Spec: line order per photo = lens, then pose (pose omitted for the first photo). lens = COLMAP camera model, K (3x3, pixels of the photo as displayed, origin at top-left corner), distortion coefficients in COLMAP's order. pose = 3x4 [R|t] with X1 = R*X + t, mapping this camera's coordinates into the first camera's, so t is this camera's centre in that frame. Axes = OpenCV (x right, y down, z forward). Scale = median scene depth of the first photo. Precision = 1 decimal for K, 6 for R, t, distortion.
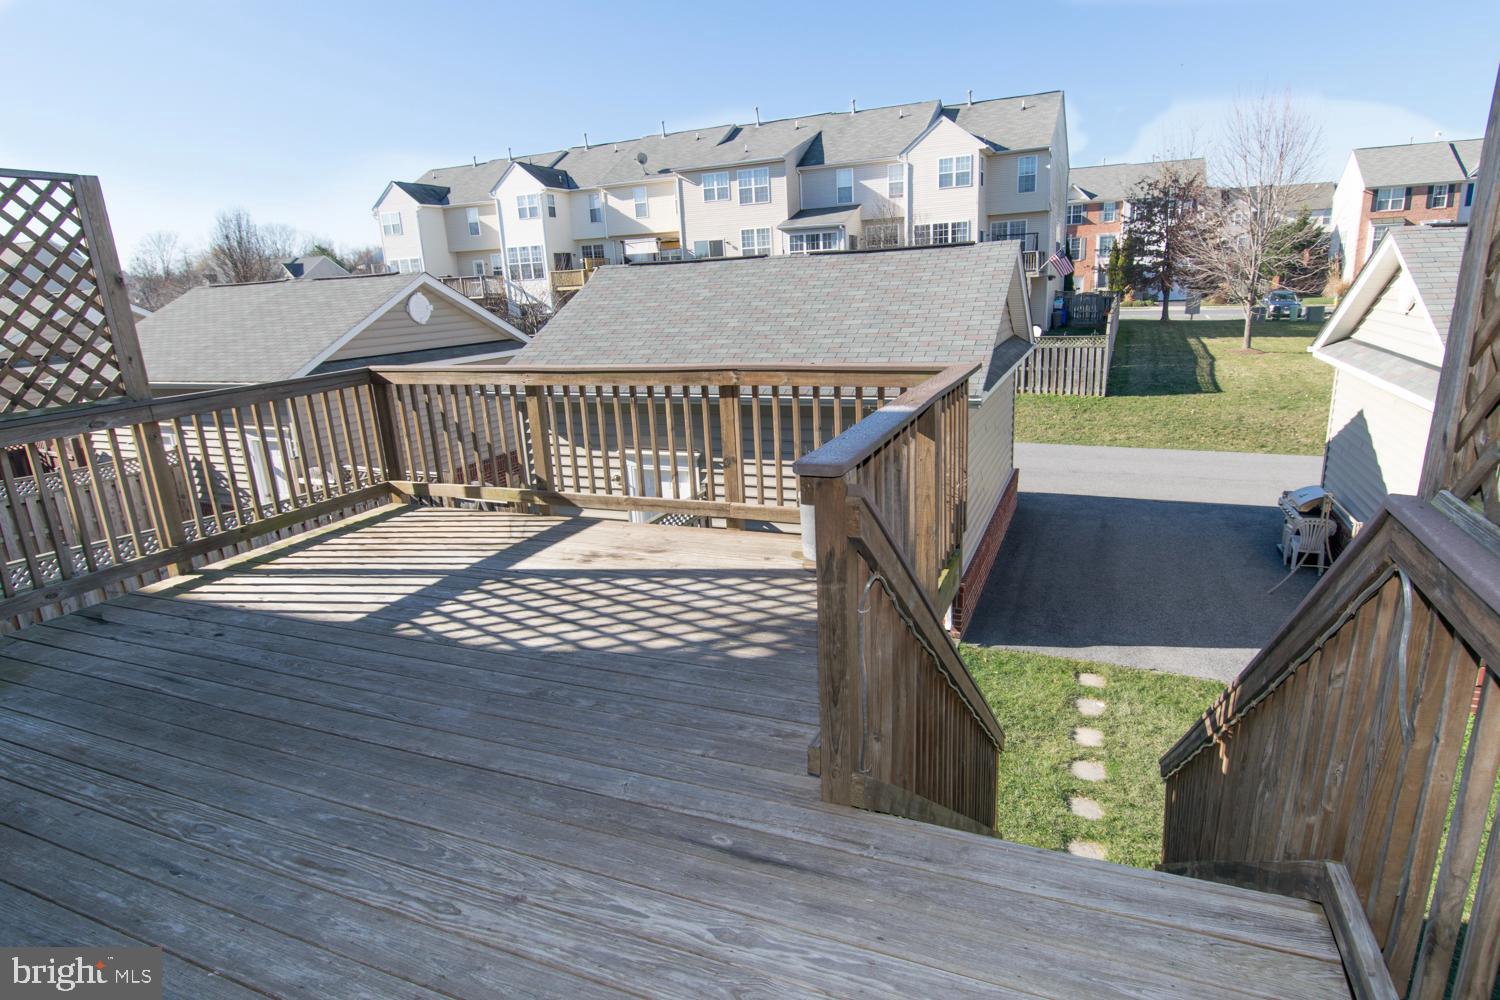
lens RADIAL K [[838.7, 0, 804.7], [0, 838.7, 524.0], [0, 0, 1]] dist [-0.000440, -0.006111]
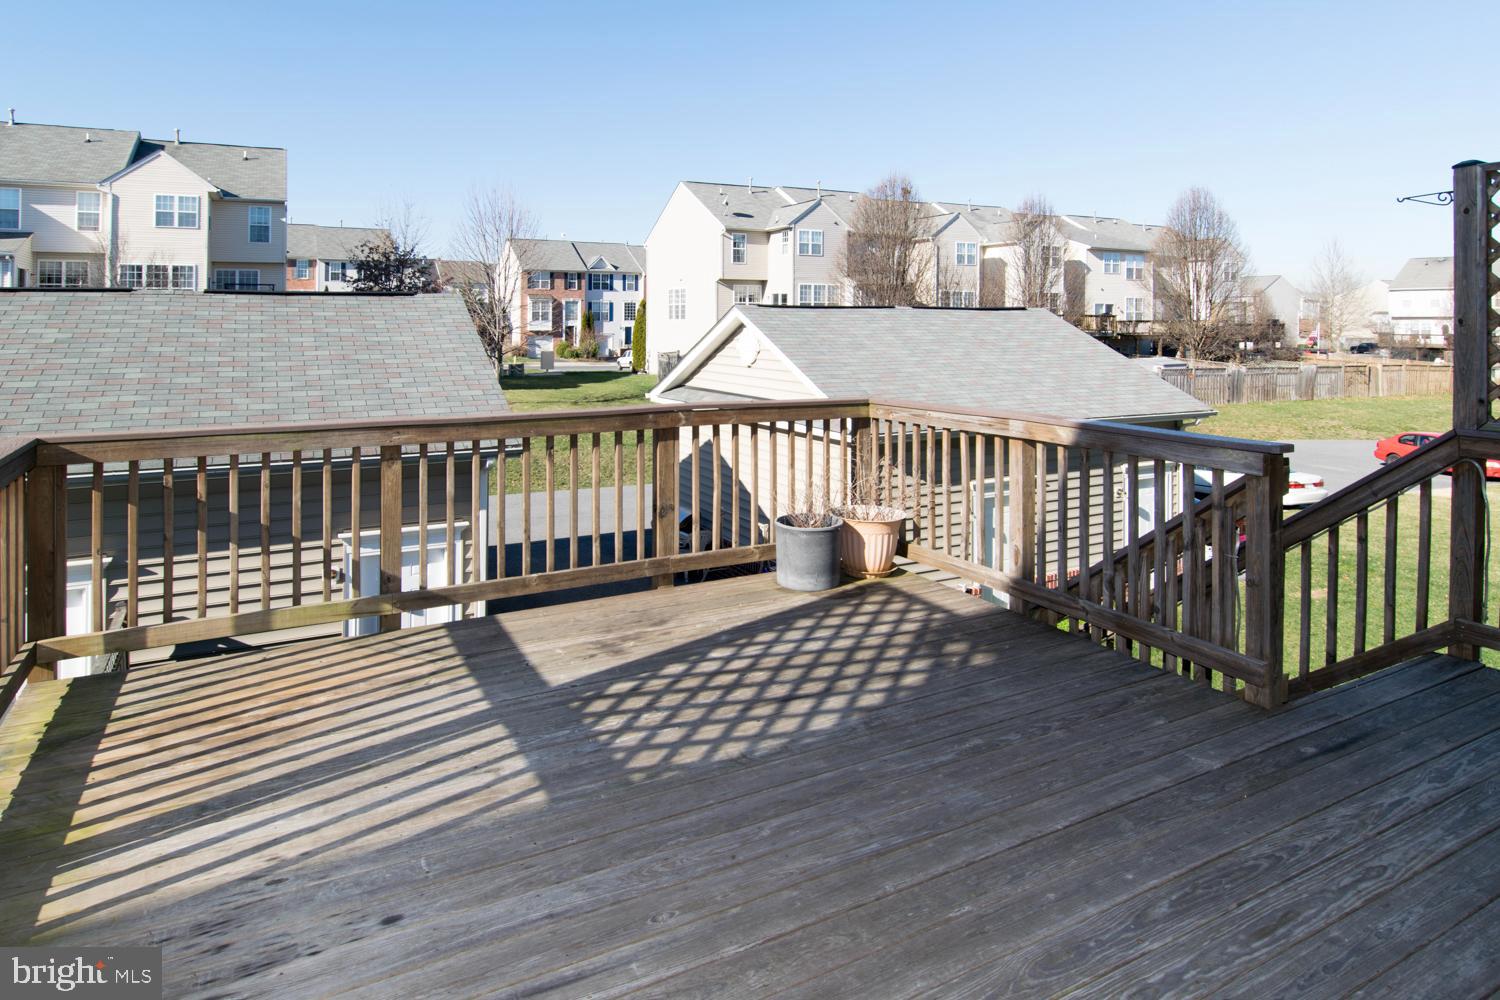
lens RADIAL K [[838.7, 0, 774.4], [0, 838.7, 327.5], [0, 0, 1]] dist [-0.000440, -0.006111]
pose [[0.643280, 0.041368, 0.764512, -0.107278], [0.184592, 0.960703, -0.207305, -0.008069], [-0.743045, 0.274478, 0.610365, 0.043955]]
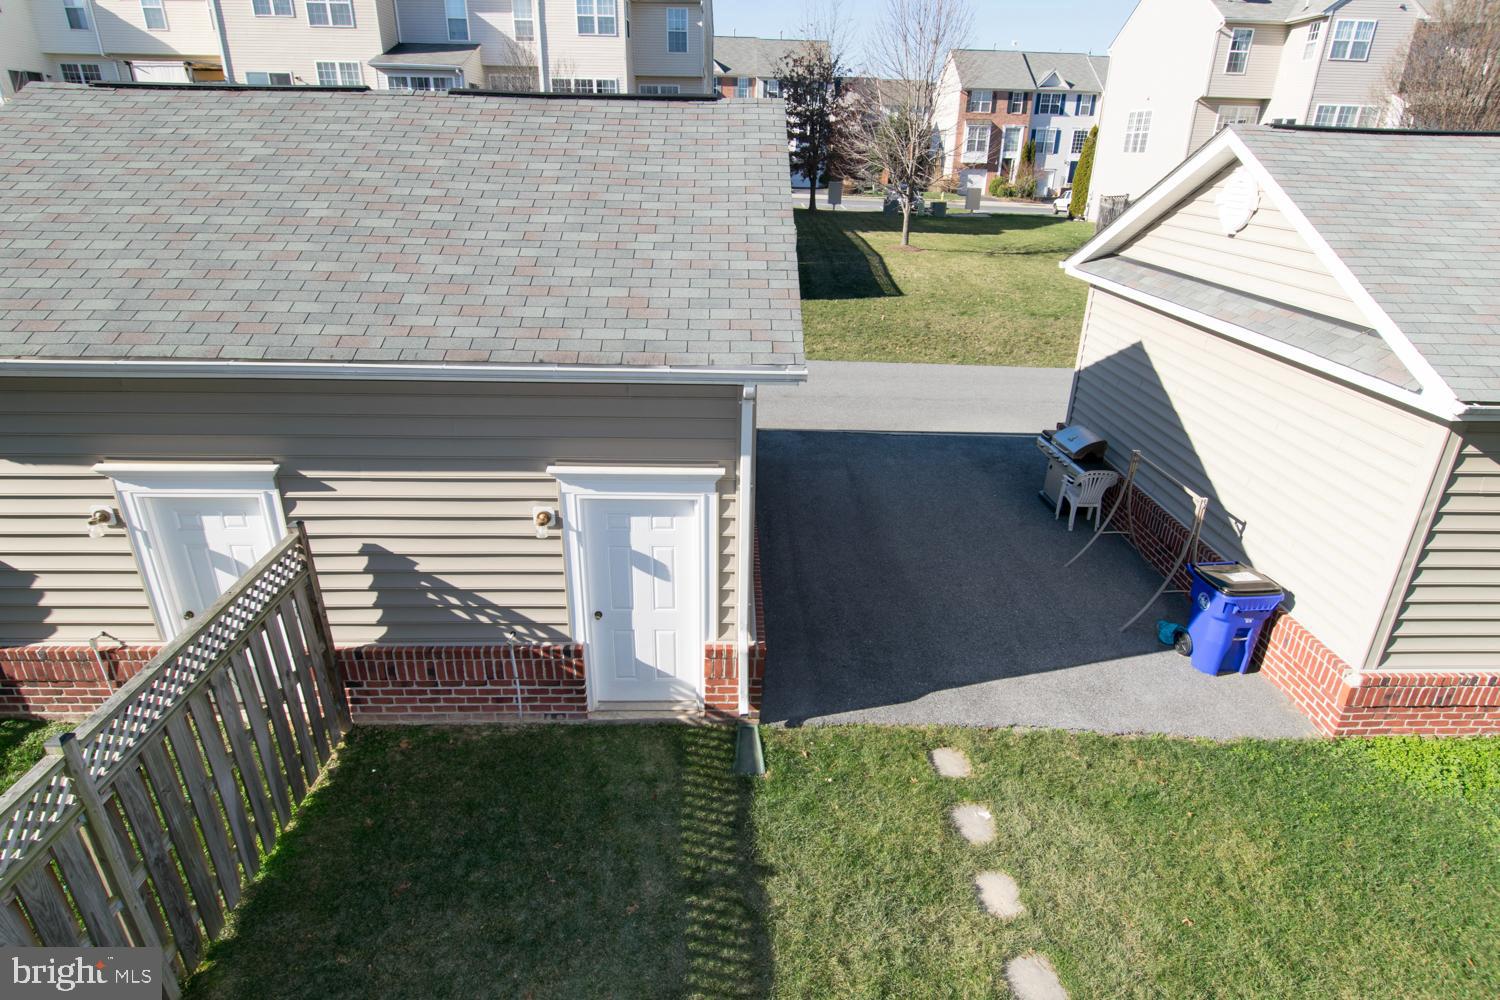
lens RADIAL K [[838.7, 0, 785.2], [0, 838.7, 527.6], [0, 0, 1]] dist [-0.000440, -0.006111]
pose [[0.922445, -0.096289, 0.373930, -0.010773], [0.044111, 0.988347, 0.145687, -0.037869], [-0.383600, -0.117893, 0.915943, 0.134300]]
